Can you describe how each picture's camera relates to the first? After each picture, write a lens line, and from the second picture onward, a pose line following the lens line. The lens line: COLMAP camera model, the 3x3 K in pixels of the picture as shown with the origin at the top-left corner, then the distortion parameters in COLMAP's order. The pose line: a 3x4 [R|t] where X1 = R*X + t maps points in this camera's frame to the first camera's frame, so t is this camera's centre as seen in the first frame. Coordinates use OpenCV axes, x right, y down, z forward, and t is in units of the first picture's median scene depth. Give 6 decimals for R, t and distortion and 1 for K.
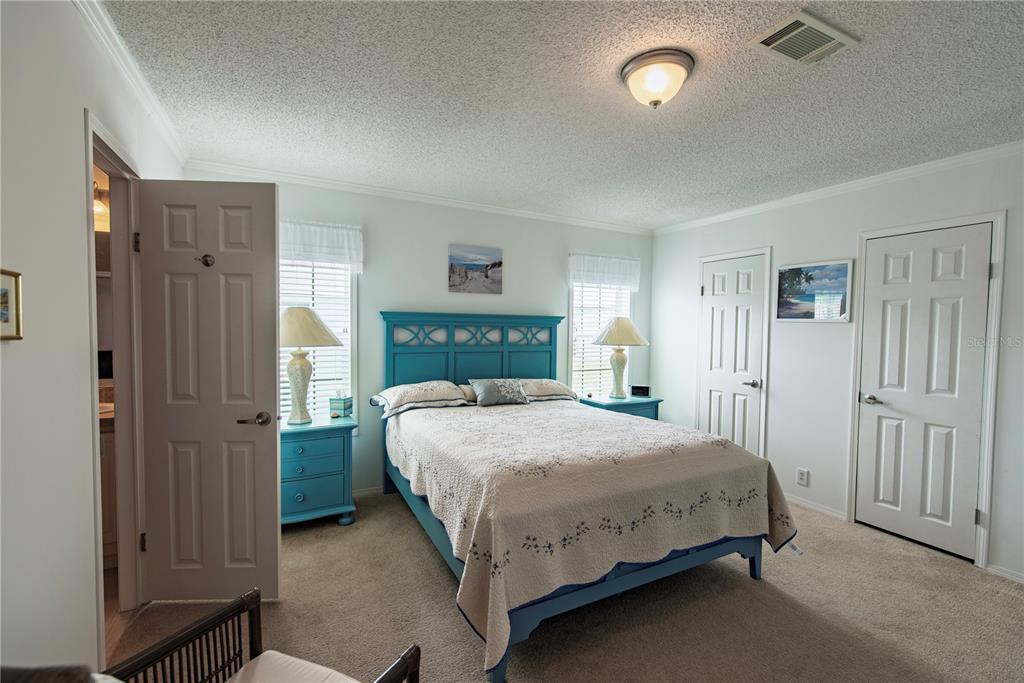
lens RADIAL K [[445.7, 0, 508.7], [0, 445.7, 341.7], [0, 0, 1]] dist [0.003172, -0.000146]
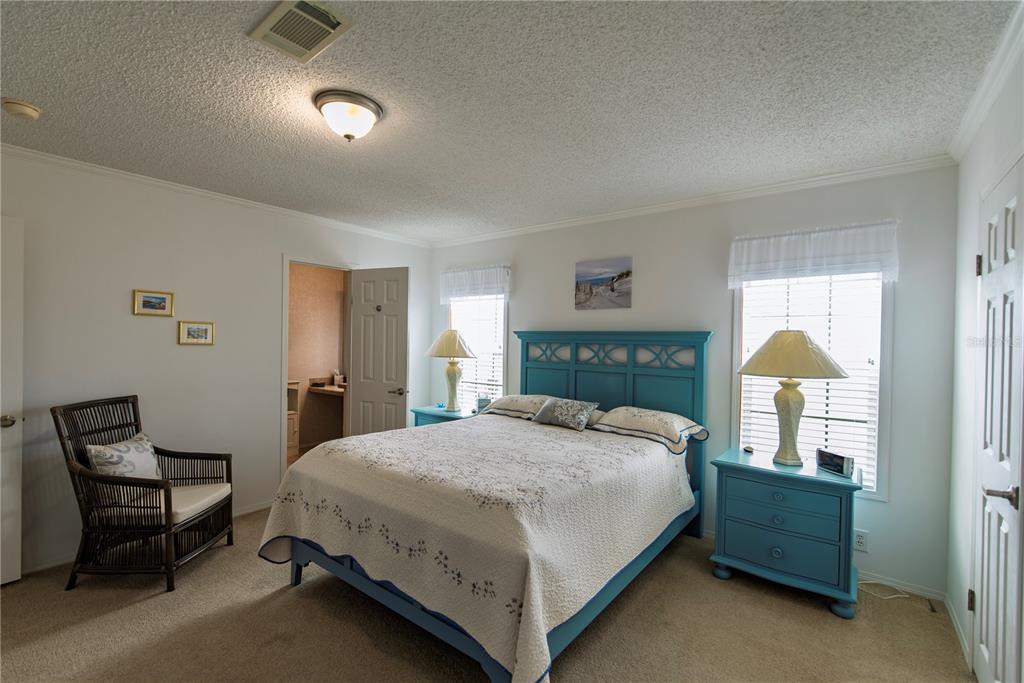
lens RADIAL K [[445.7, 0, 508.7], [0, 445.7, 343.7], [0, 0, 1]] dist [0.003172, -0.000146]
pose [[0.415076, -0.001866, -0.909785, 0.701258], [-0.044657, 0.998751, -0.022423, -0.006155], [0.908690, 0.049936, 0.414474, 0.440801]]
